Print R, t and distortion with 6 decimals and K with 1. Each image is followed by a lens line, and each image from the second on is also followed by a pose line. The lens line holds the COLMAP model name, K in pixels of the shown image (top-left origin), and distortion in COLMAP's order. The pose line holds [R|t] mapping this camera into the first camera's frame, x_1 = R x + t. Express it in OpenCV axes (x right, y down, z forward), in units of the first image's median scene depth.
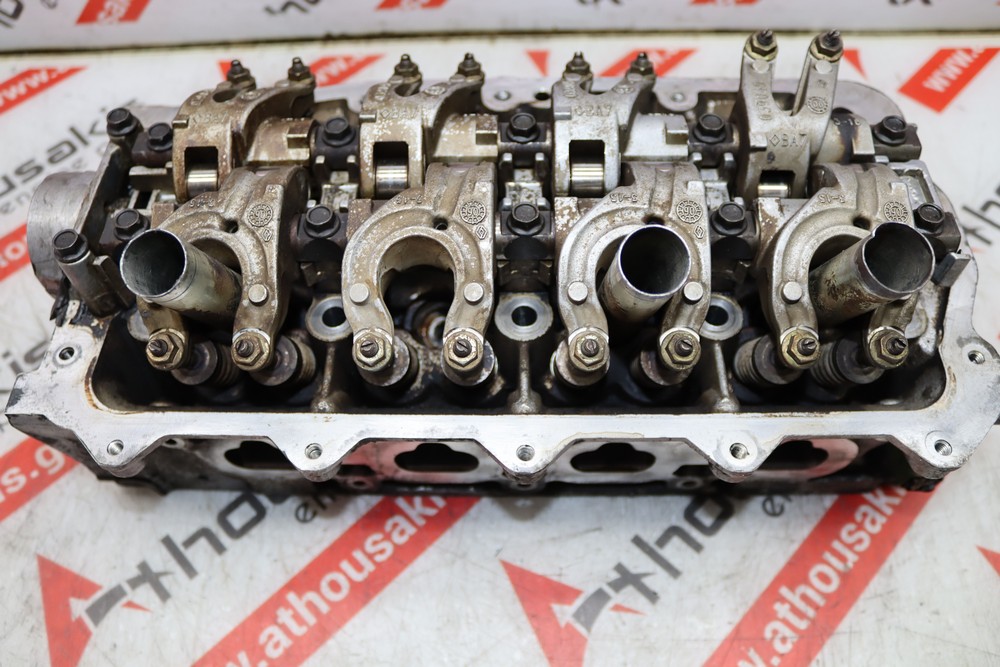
lens RADIAL K [[792.5, 0, 502.1], [0, 792.5, 329.2], [0, 0, 1]] dist [-0.148284, 0.108505]
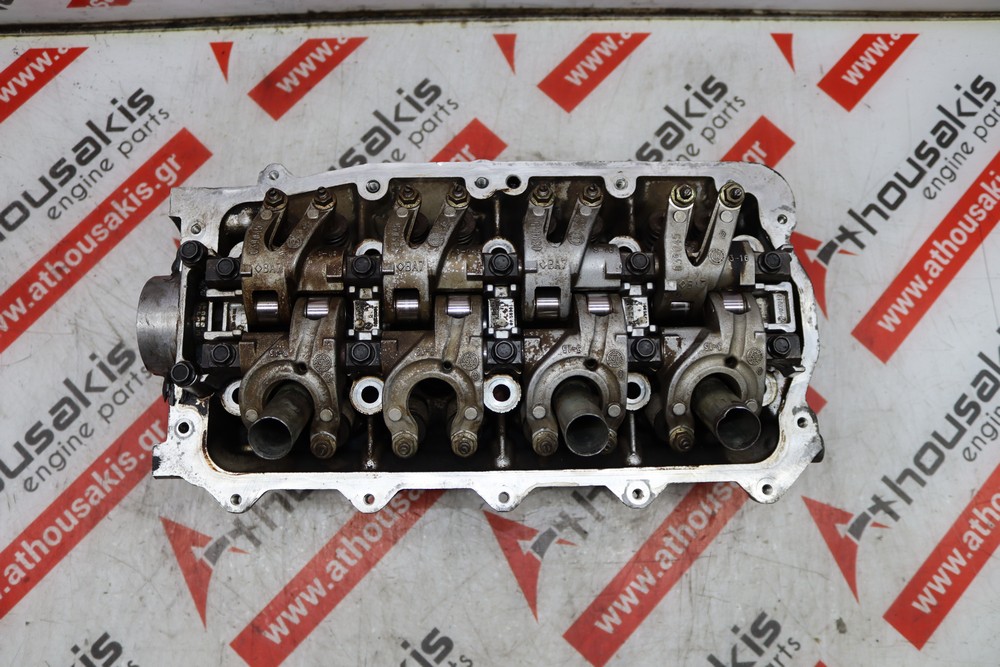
lens RADIAL K [[792.5, 0, 502.4], [0, 792.5, 333.7], [0, 0, 1]] dist [-0.148284, 0.108505]
pose [[0.998213, -0.018488, 0.056829, -0.047847], [-0.002748, 0.935735, 0.352694, -0.586809], [-0.059697, -0.352220, 0.934012, -0.298689]]
